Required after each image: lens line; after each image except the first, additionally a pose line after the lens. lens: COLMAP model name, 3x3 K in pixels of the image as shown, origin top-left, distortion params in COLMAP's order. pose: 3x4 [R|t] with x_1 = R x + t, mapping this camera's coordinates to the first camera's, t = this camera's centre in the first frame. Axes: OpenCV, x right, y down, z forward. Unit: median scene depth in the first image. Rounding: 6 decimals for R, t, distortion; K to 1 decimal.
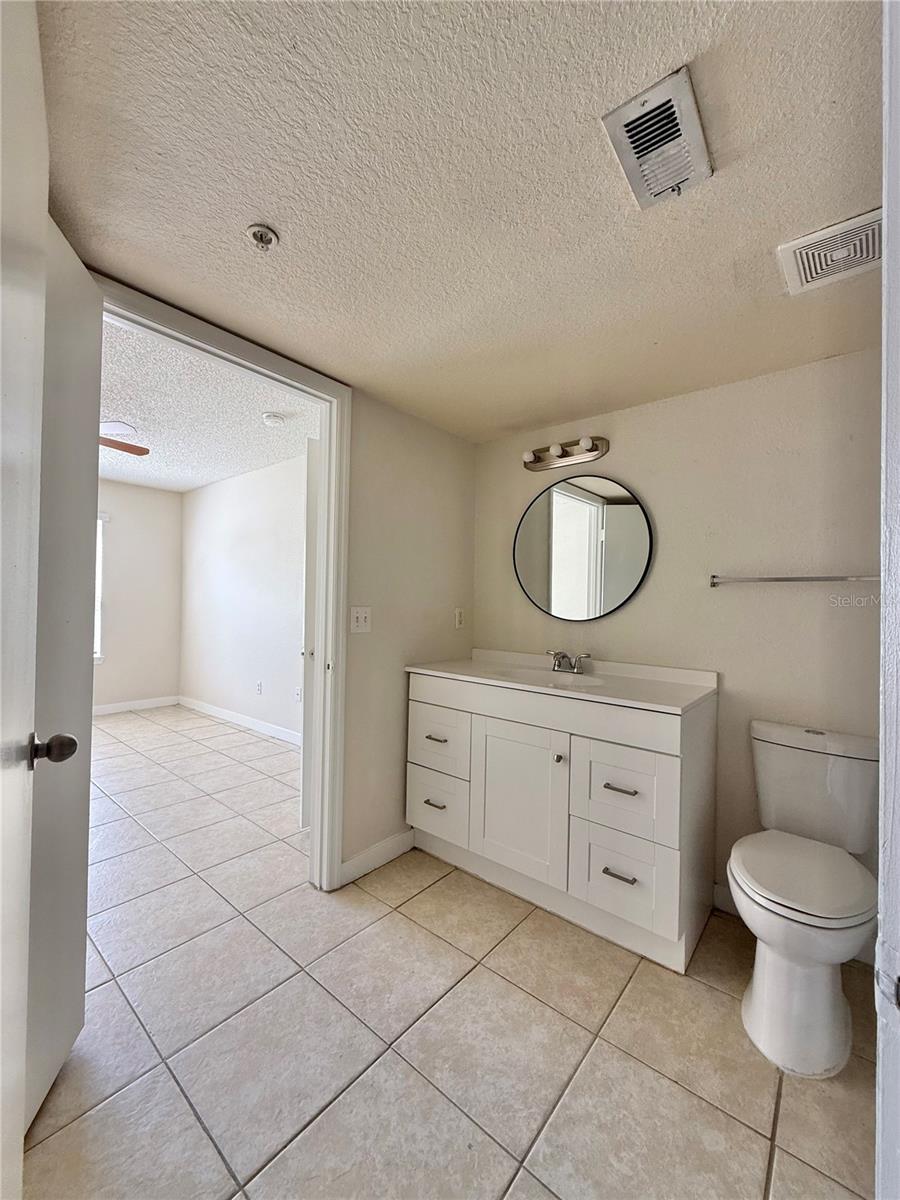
lens RADIAL K [[475.7, 0, 450.5], [0, 475.7, 597.5], [0, 0, 1]] dist [-0.000270, -0.000023]
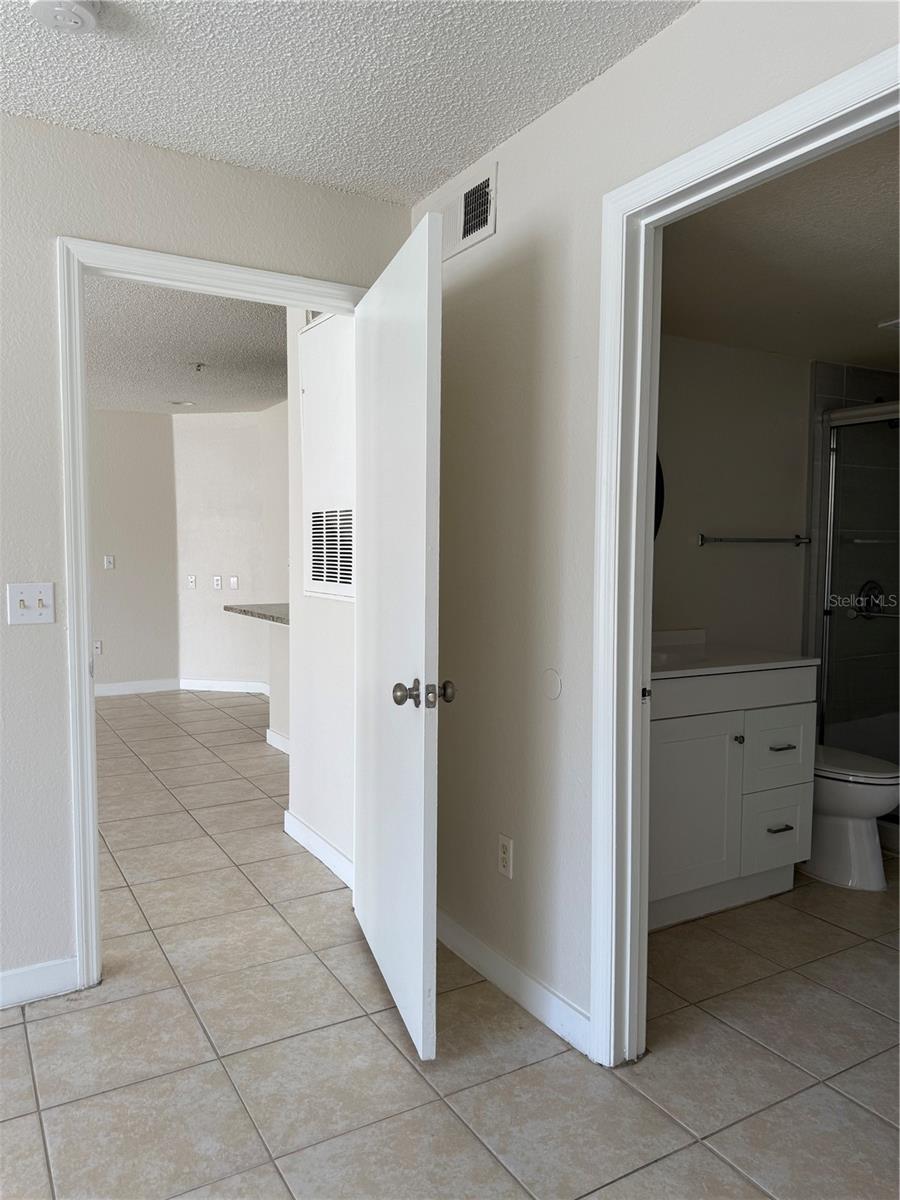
lens RADIAL K [[848.4, 0, 442.8], [0, 848.4, 601.0], [0, 0, 1]] dist [0.062896, -0.078593]
pose [[0.342663, -0.079838, 0.936060, -1.734282], [-0.010368, 0.996000, 0.088746, -0.078820], [-0.939401, -0.040115, 0.340465, 1.148754]]
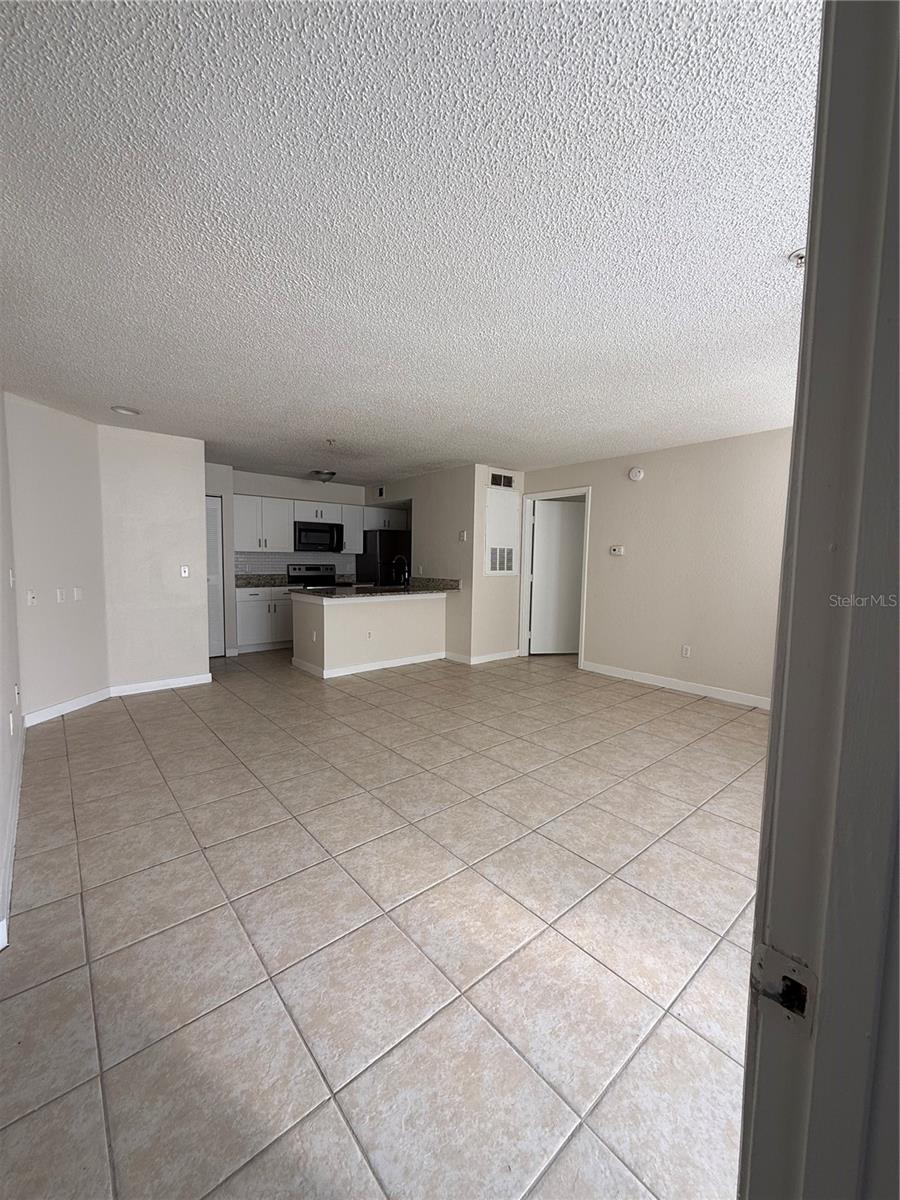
lens RADIAL K [[474.1, 0, 451.1], [0, 474.1, 598.0], [0, 0, 1]] dist [-0.000550, -0.000109]
pose [[-0.984839, -0.044073, 0.167781, -0.040542], [-0.032170, 0.996812, 0.073012, 0.027104], [-0.170464, 0.066507, -0.983117, 6.116411]]
